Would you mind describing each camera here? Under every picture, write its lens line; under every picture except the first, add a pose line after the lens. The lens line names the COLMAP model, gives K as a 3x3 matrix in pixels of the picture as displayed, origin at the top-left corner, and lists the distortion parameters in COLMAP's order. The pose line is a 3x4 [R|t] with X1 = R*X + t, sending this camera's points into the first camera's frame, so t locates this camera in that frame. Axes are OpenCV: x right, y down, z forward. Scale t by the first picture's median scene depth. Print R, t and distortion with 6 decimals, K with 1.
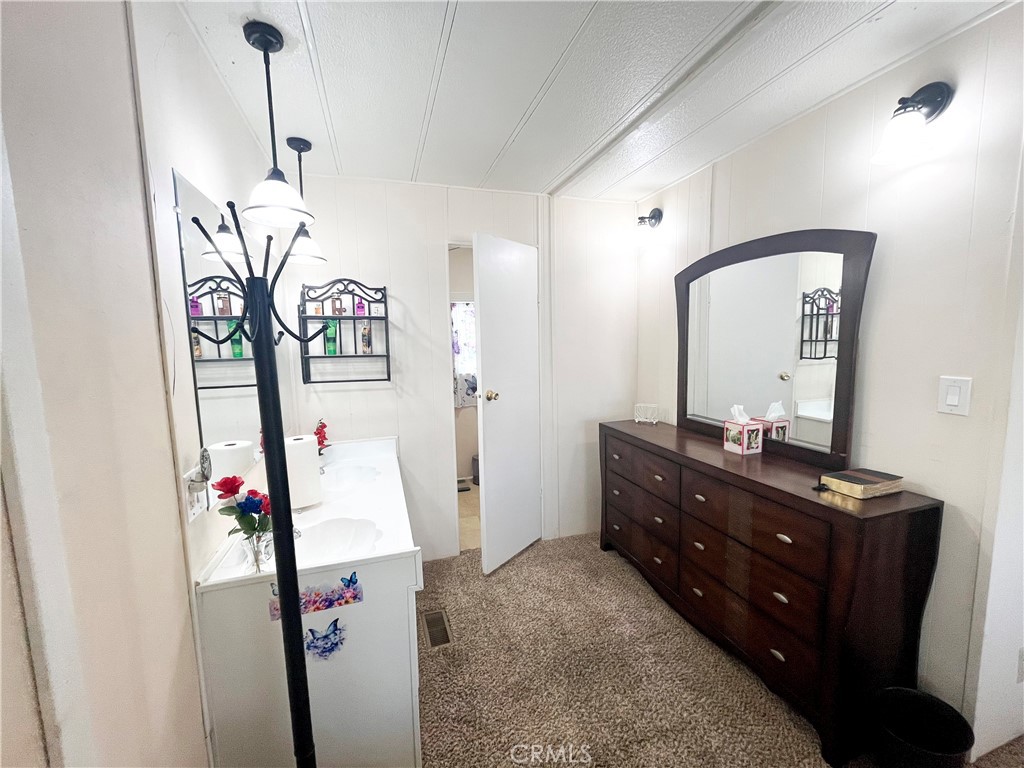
lens RADIAL K [[412.6, 0, 505.3], [0, 412.6, 383.9], [0, 0, 1]] dist [-0.003909, 0.000404]
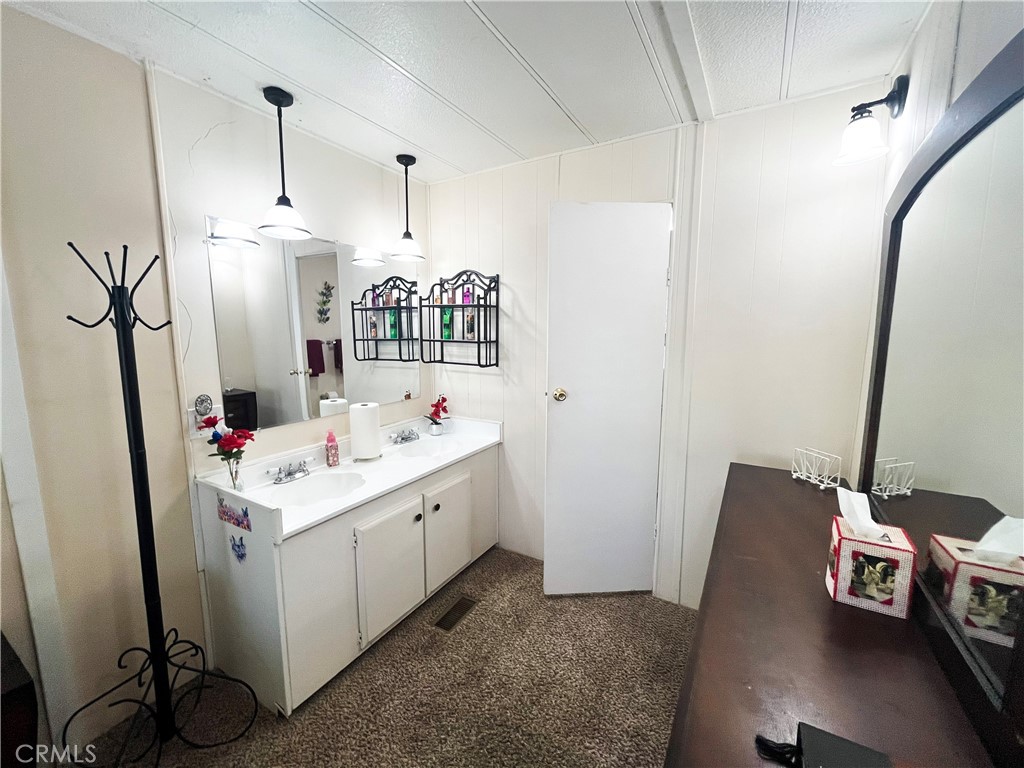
lens RADIAL K [[412.6, 0, 510.8], [0, 412.6, 383.0], [0, 0, 1]] dist [-0.003909, 0.000404]
pose [[0.665490, 0.119726, -0.736742, 0.522959], [-0.093867, 0.992640, 0.076523, -0.052136], [0.740481, 0.018230, 0.671830, 0.353152]]
